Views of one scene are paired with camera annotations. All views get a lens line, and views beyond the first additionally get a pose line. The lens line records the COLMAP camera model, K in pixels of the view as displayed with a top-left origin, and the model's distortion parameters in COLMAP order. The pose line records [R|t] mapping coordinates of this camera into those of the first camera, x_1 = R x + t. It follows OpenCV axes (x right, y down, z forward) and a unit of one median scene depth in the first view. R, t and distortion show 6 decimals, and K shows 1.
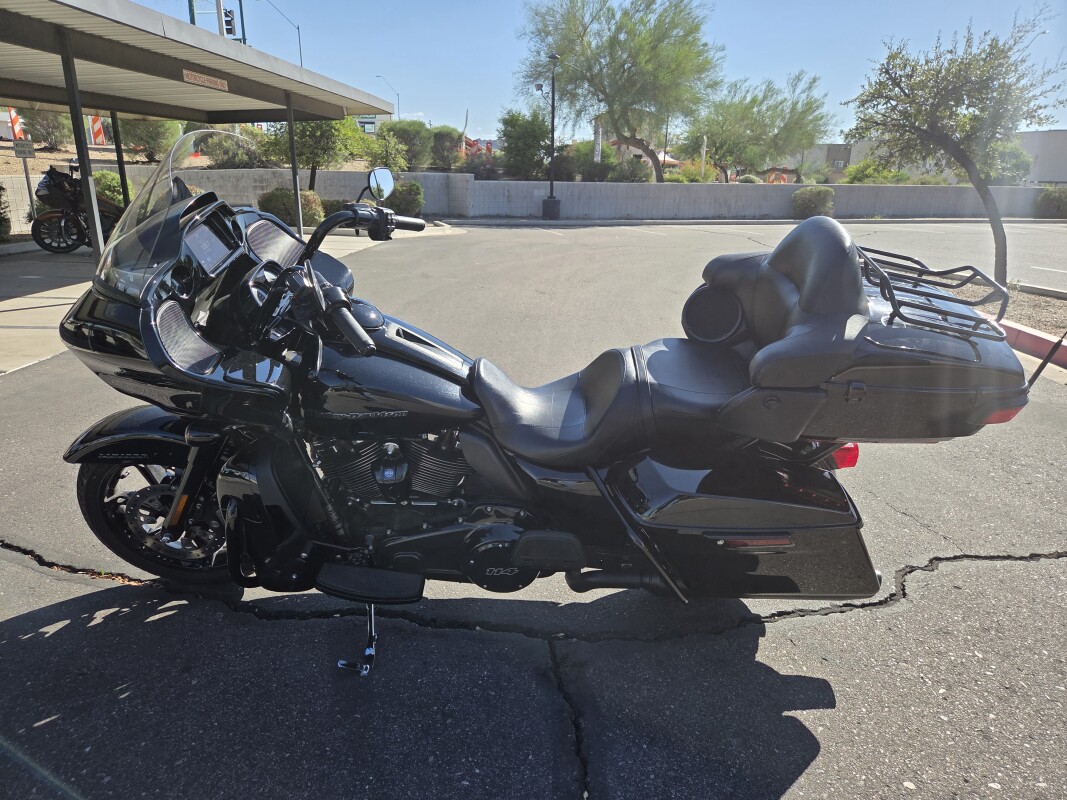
lens RADIAL K [[721.7, 0, 534.9], [0, 721.7, 405.4], [0, 0, 1]] dist [0.079448, -0.072761]
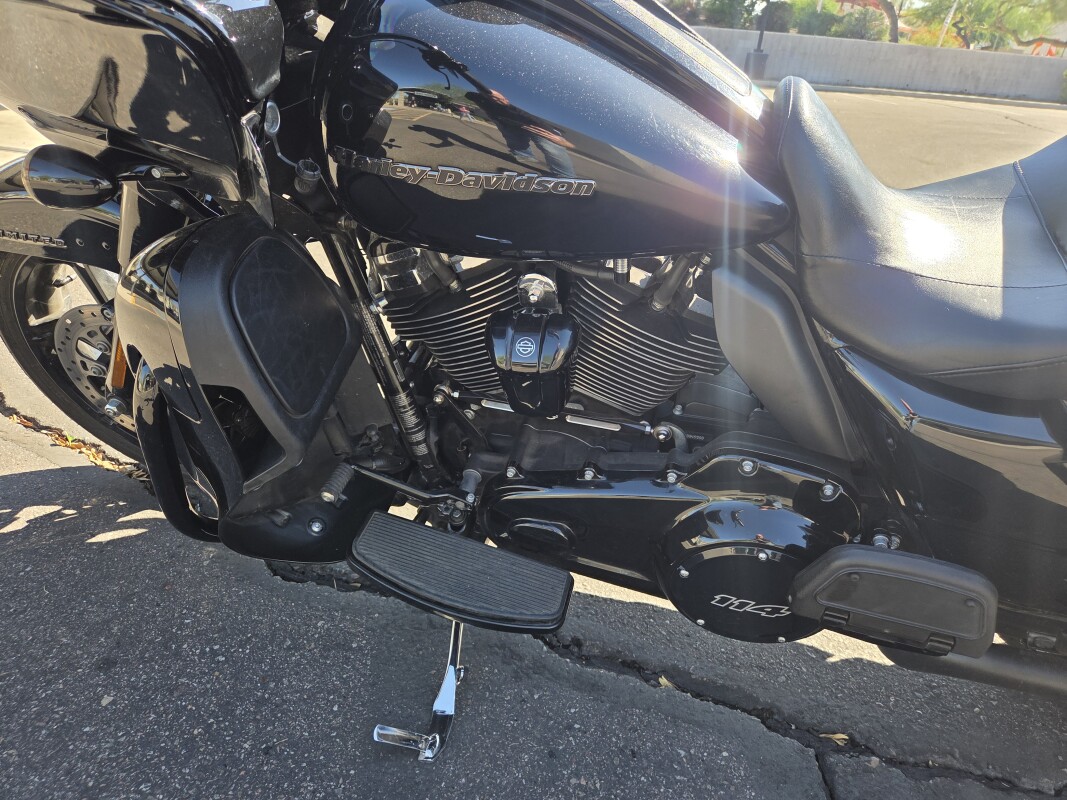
lens RADIAL K [[721.7, 0, 534.9], [0, 721.7, 405.4], [0, 0, 1]] dist [0.079448, -0.072761]
pose [[0.971195, 0.154590, -0.181336, -0.107530], [-0.123931, 0.977668, 0.169724, 0.051165], [0.203524, -0.142362, 0.968665, 0.552420]]
